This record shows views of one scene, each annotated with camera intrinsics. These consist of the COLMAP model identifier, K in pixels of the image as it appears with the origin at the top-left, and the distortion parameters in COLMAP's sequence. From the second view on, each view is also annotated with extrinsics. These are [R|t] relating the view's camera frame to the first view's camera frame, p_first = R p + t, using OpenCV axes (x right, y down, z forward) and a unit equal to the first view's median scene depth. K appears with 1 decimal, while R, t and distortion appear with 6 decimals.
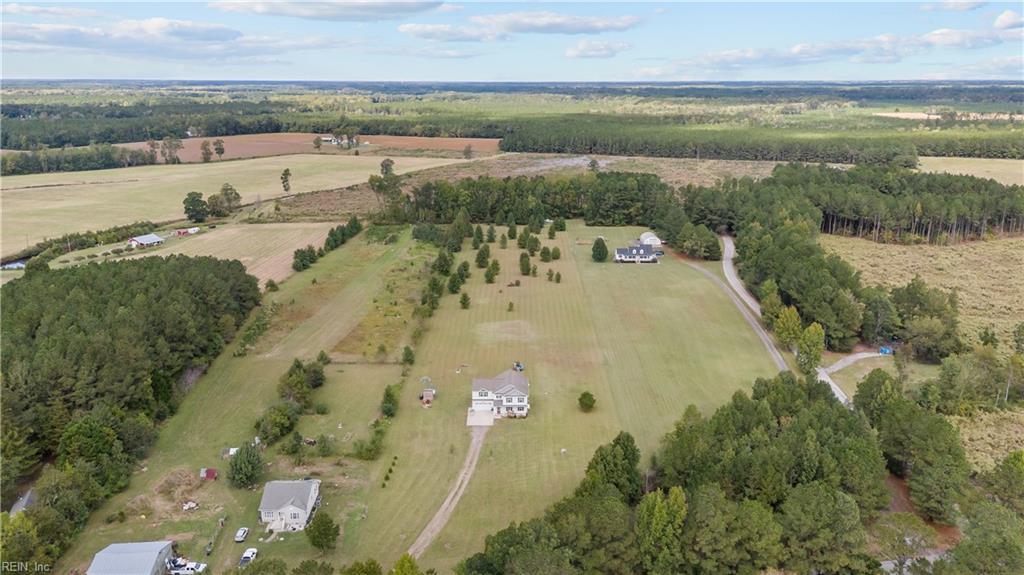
lens RADIAL K [[748.9, 0, 514.5], [0, 748.9, 286.9], [0, 0, 1]] dist [0.080366, -0.083762]
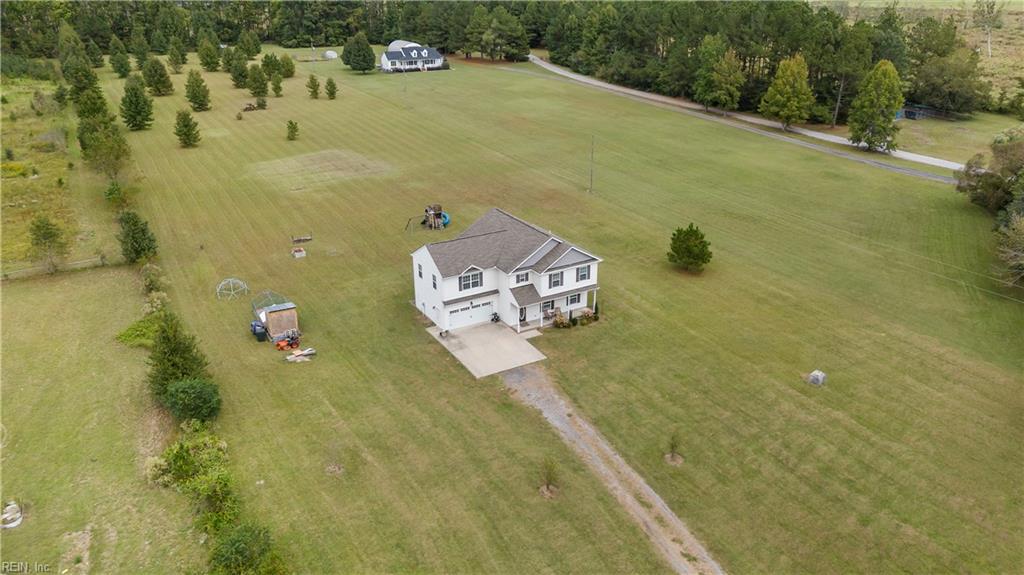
lens RADIAL K [[748.9, 0, 514.5], [0, 748.9, 286.9], [0, 0, 1]] dist [0.080366, -0.083762]
pose [[0.863257, -0.201305, 0.462886, -0.161221], [0.138375, 0.976281, 0.166514, 0.079692], [-0.485427, -0.079692, 0.870638, 0.603526]]
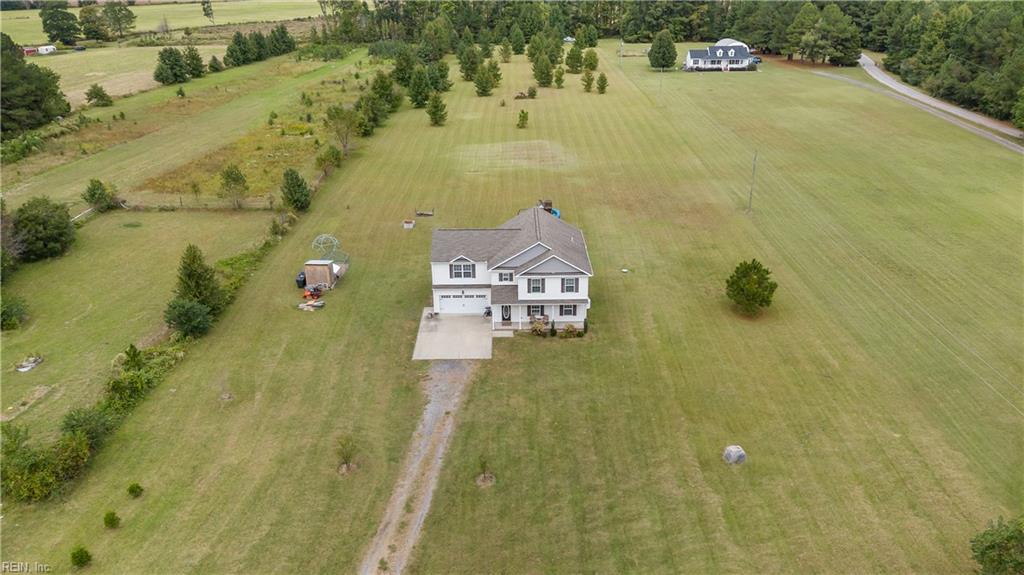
lens RADIAL K [[748.9, 0, 514.5], [0, 748.9, 286.9], [0, 0, 1]] dist [0.080366, -0.083762]
pose [[0.999948, -0.010177, -0.001157, -0.014356], [0.010240, 0.990940, 0.133912, 0.090314], [-0.000216, -0.133917, 0.990993, 0.564967]]
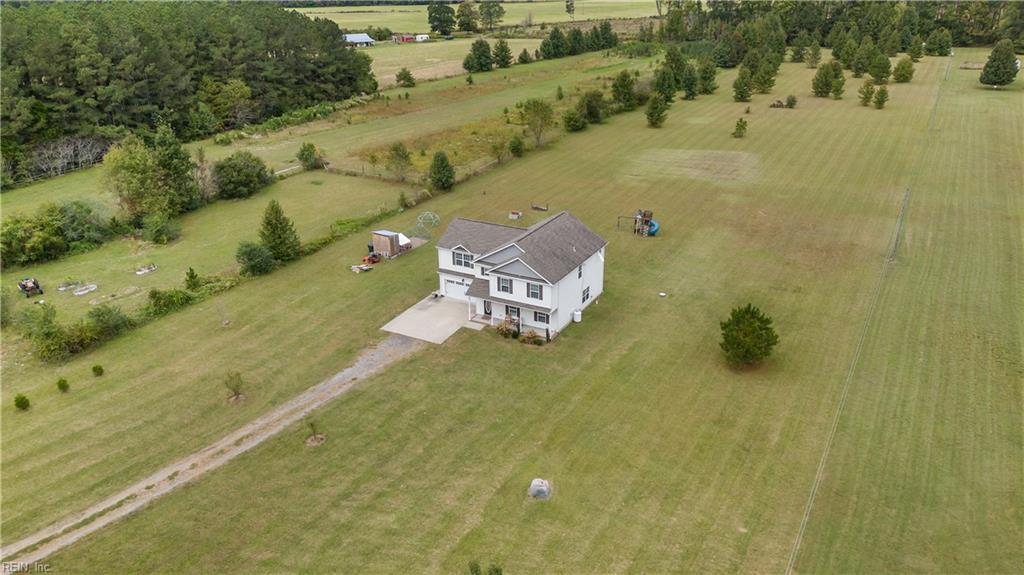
lens RADIAL K [[748.9, 0, 514.5], [0, 748.9, 286.9], [0, 0, 1]] dist [0.080366, -0.083762]
pose [[0.877170, 0.178589, -0.445733, 0.130727], [-0.117289, 0.979834, 0.161769, 0.081468], [0.465635, -0.089620, 0.880428, 0.597489]]
